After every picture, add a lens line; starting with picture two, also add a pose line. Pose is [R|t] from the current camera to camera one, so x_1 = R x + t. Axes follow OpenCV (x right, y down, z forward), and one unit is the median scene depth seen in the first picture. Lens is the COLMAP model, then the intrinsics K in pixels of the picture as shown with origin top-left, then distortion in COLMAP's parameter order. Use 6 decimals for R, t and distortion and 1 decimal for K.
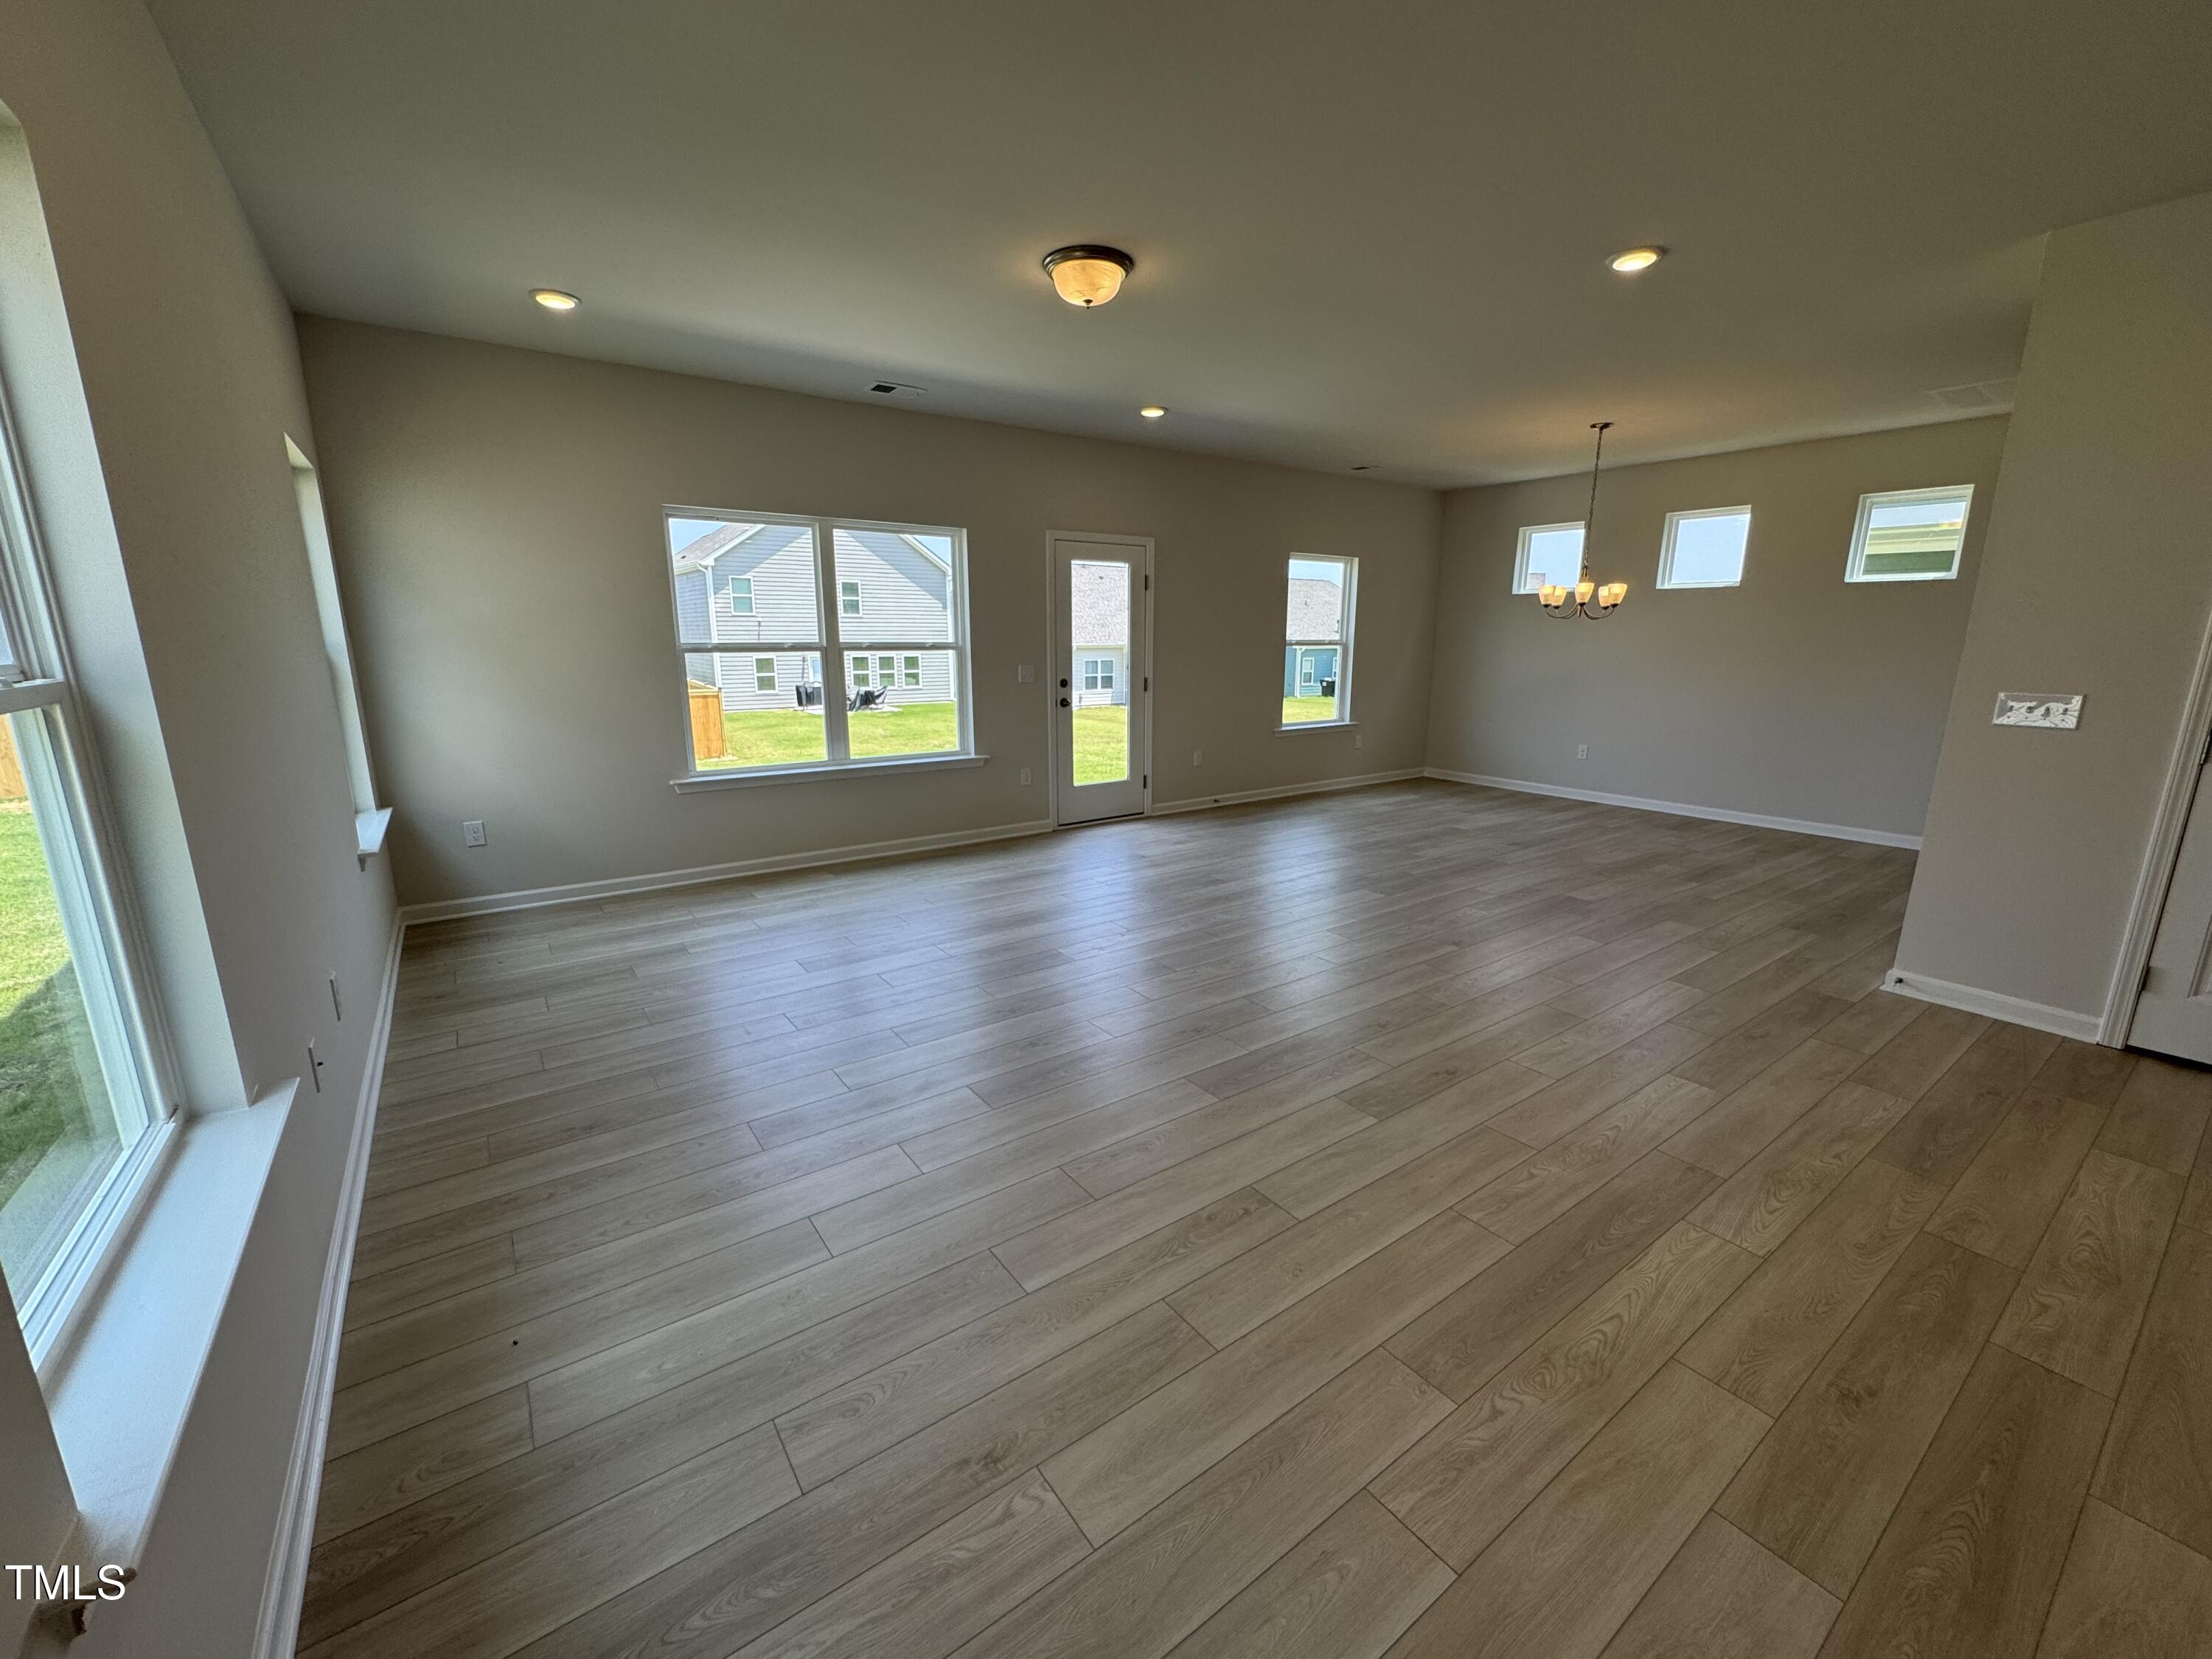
lens RADIAL K [[887.8, 0, 1103.6], [0, 887.8, 833.8], [0, 0, 1]] dist [-0.003318, 0.000311]
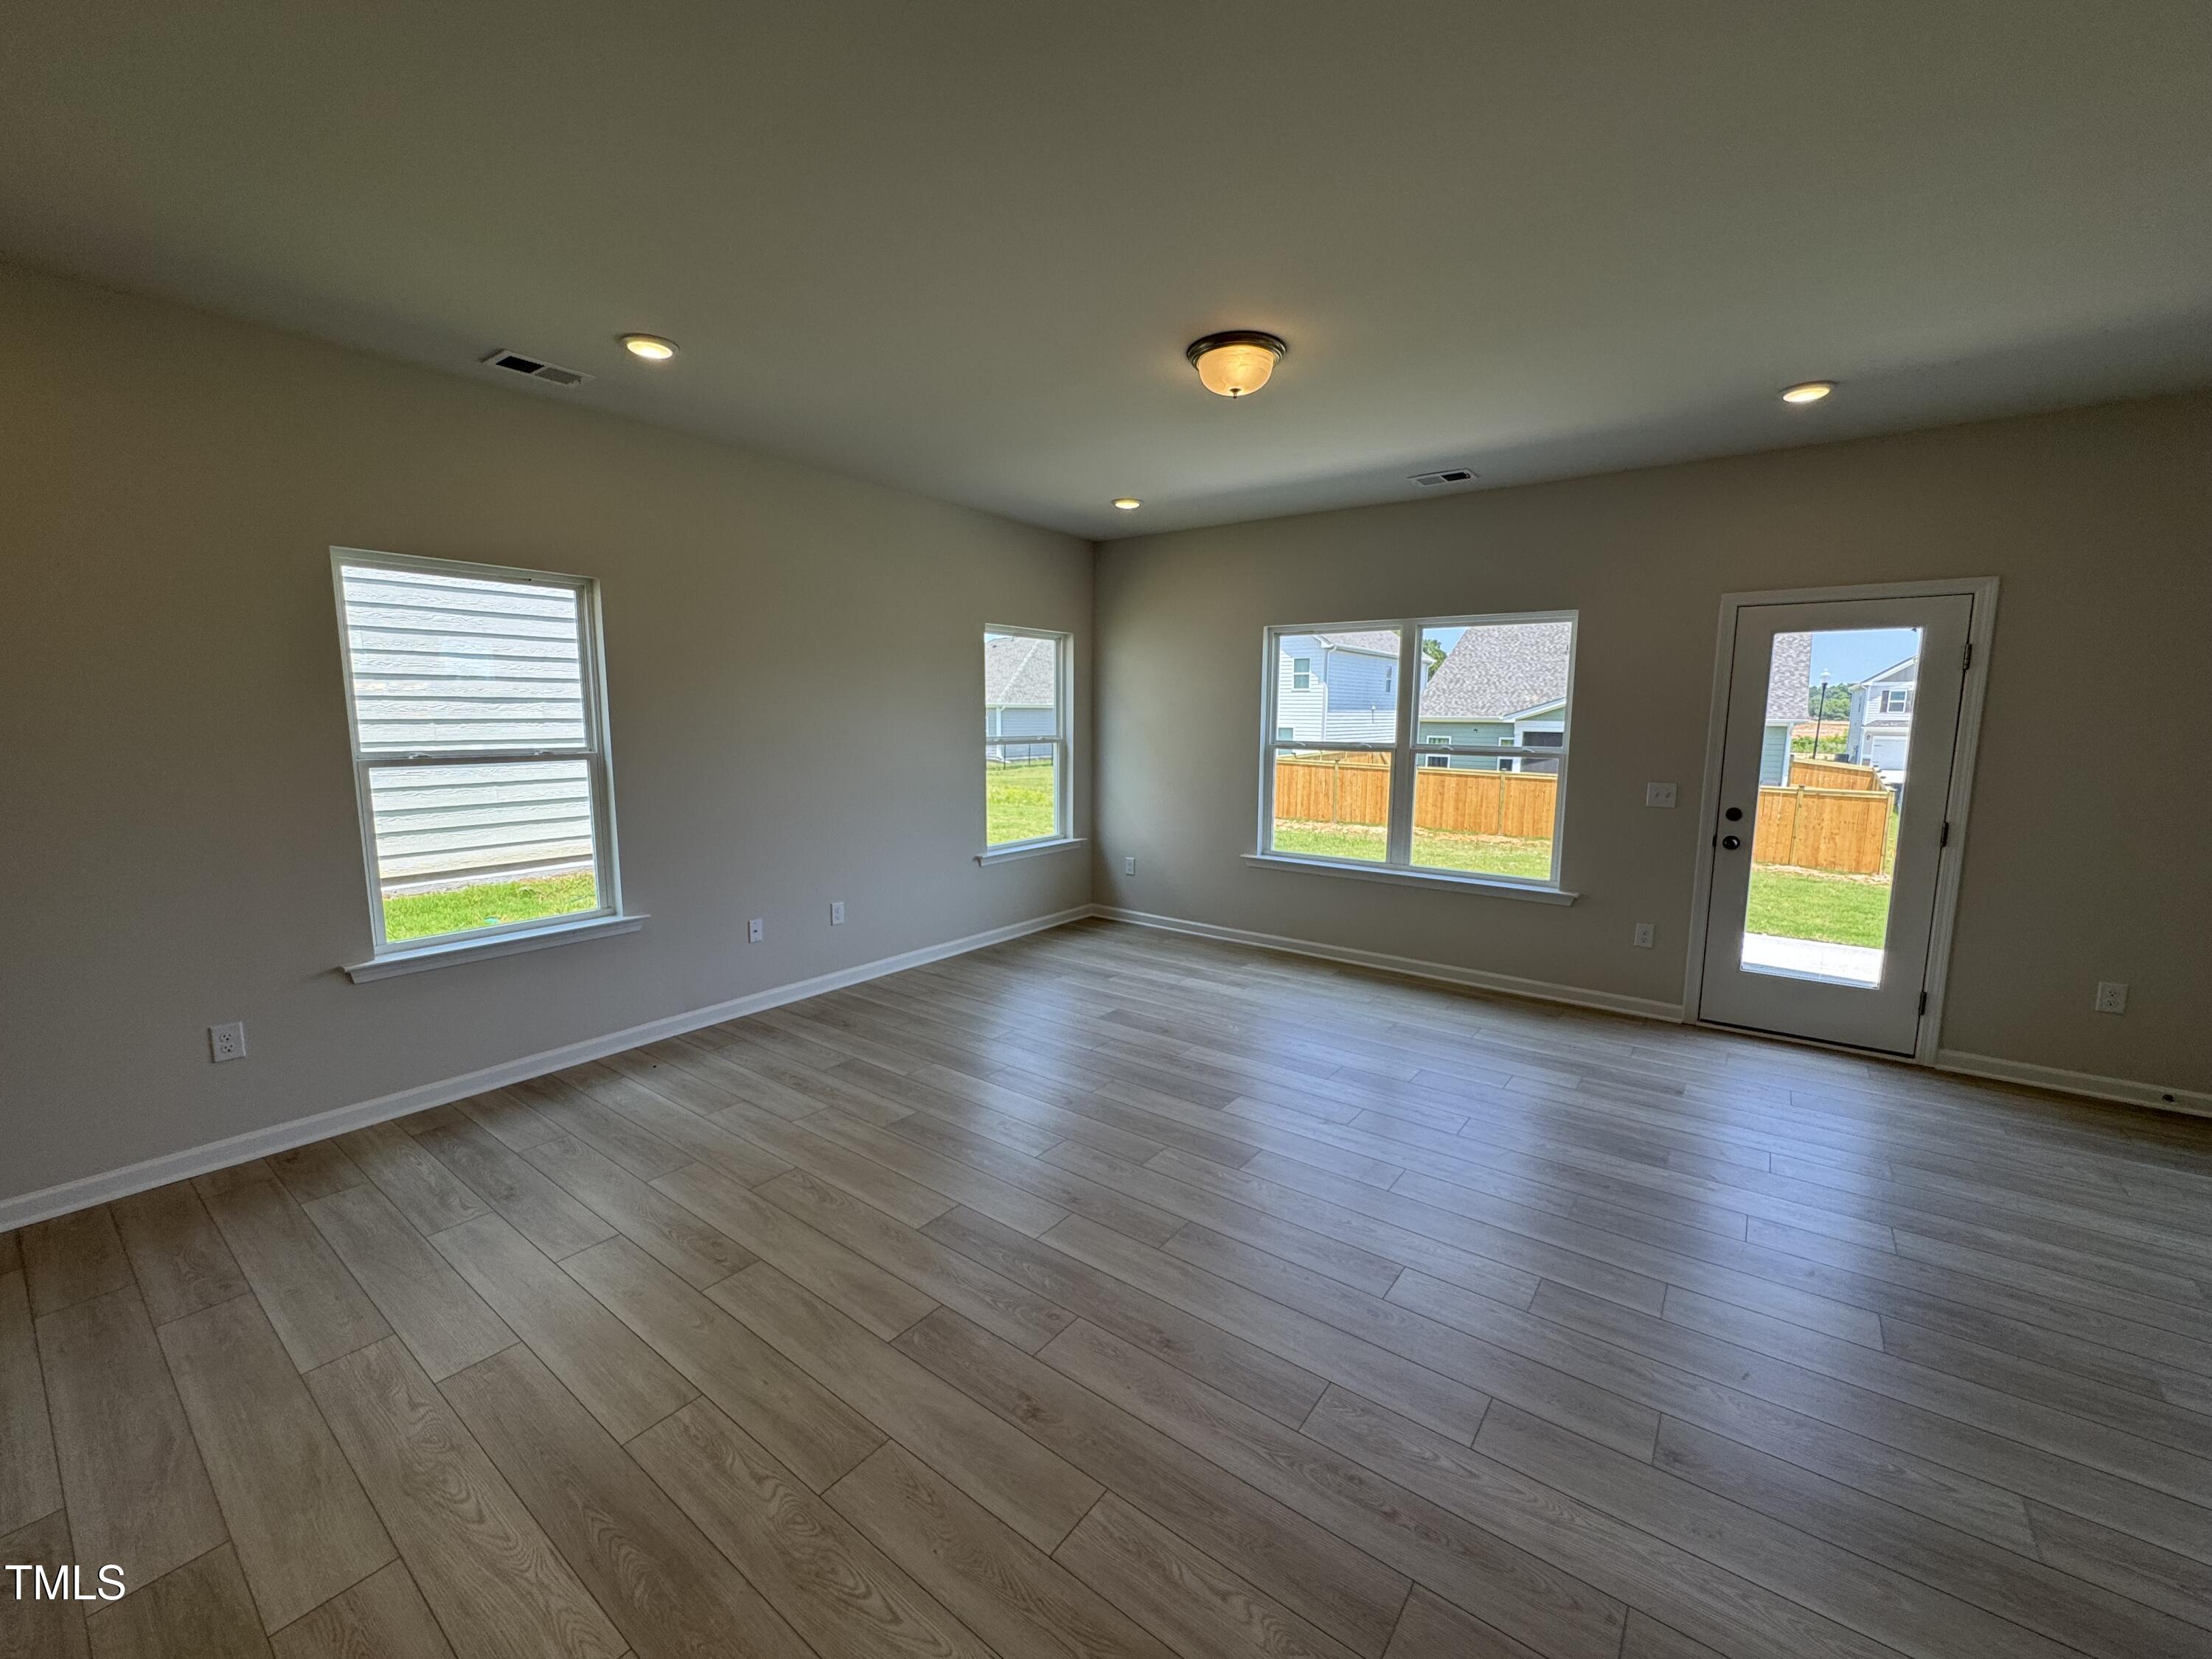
lens RADIAL K [[887.8, 0, 1103.6], [0, 887.8, 833.8], [0, 0, 1]] dist [-0.003318, 0.000311]
pose [[0.293935, 0.128409, -0.947160, 0.569505], [-0.215912, 0.974242, 0.065076, -0.121370], [0.931120, 0.185376, 0.314089, 0.440085]]
